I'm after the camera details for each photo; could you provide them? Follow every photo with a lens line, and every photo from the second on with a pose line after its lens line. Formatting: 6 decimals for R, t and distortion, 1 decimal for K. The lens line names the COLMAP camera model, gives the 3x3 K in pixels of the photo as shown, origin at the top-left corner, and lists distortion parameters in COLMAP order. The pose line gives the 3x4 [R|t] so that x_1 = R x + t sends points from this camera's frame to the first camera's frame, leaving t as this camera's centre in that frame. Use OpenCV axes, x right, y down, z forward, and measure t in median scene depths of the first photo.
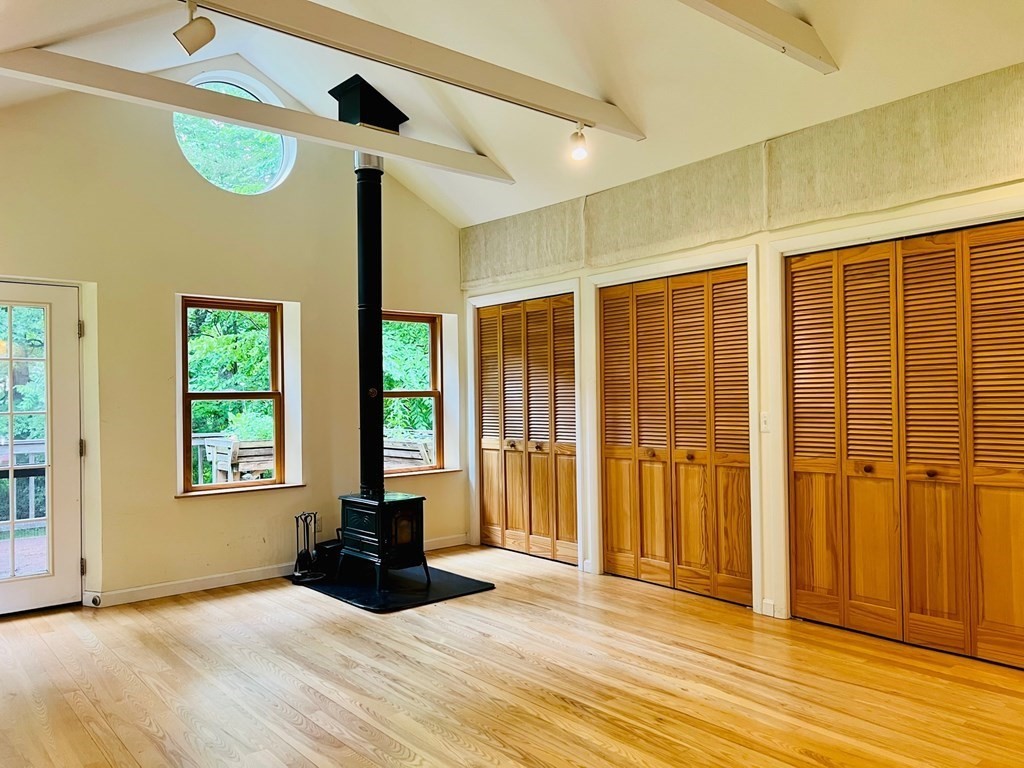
lens RADIAL K [[777.7, 0, 512.5], [0, 777.7, 388.4], [0, 0, 1]] dist [0.057735, -0.062713]
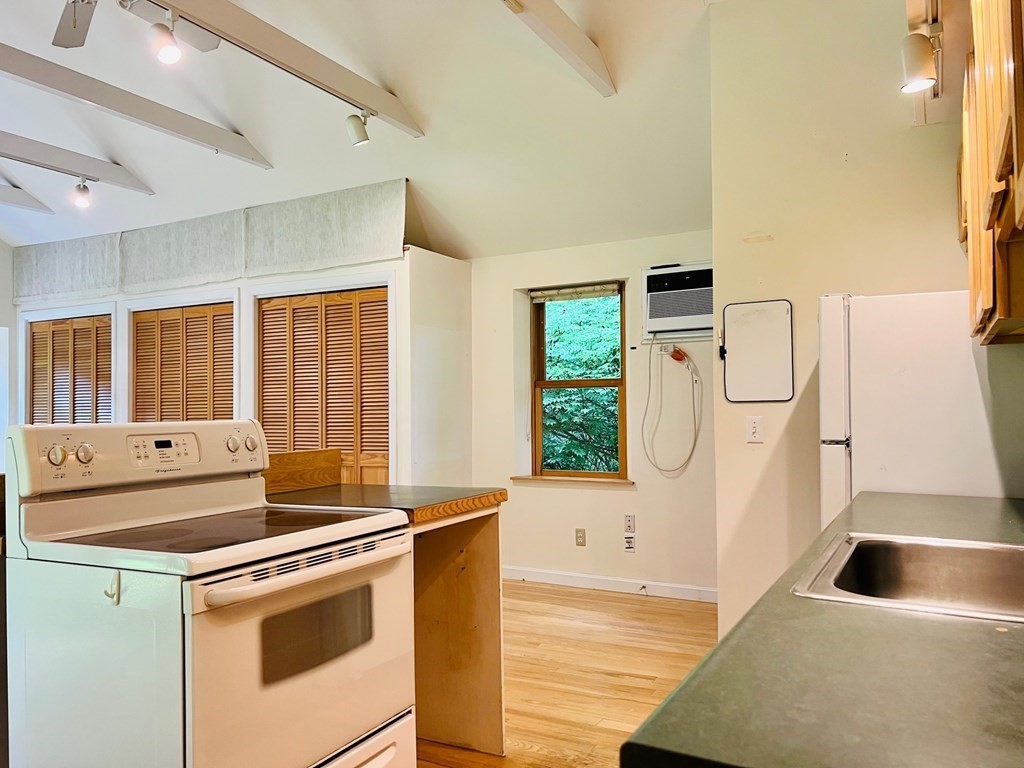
lens RADIAL K [[777.7, 0, 516.9], [0, 777.7, 385.9], [0, 0, 1]] dist [0.057735, -0.062713]
pose [[0.931303, 0.010813, 0.364085, 0.232293], [-0.005132, 0.999850, -0.016568, -0.002709], [-0.364210, 0.013561, 0.931218, -0.310907]]
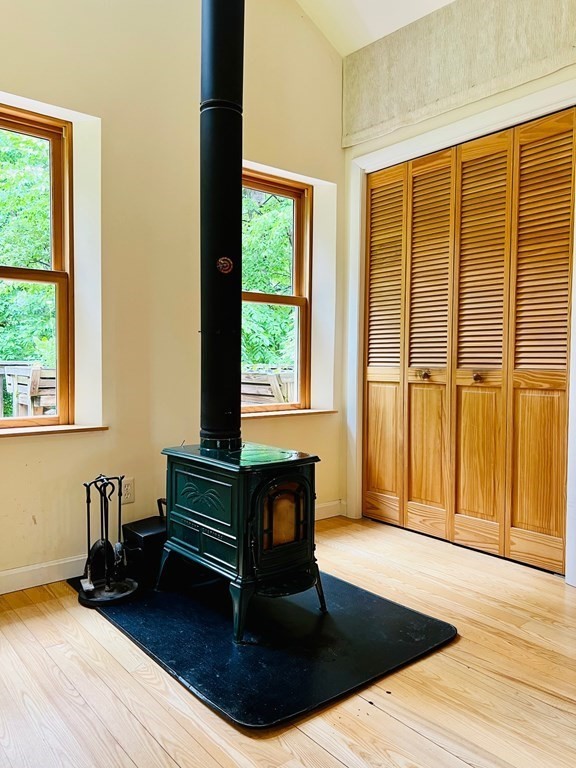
lens RADIAL K [[583.3, 0, 283.3], [0, 583.3, 382.4], [0, 0, 1]] dist [0.057735, -0.062713]
pose [[0.999589, 0.024167, -0.015413, -0.134765], [-0.023379, 0.998506, 0.049397, 0.069509], [0.016583, -0.049016, 0.998660, 0.604749]]
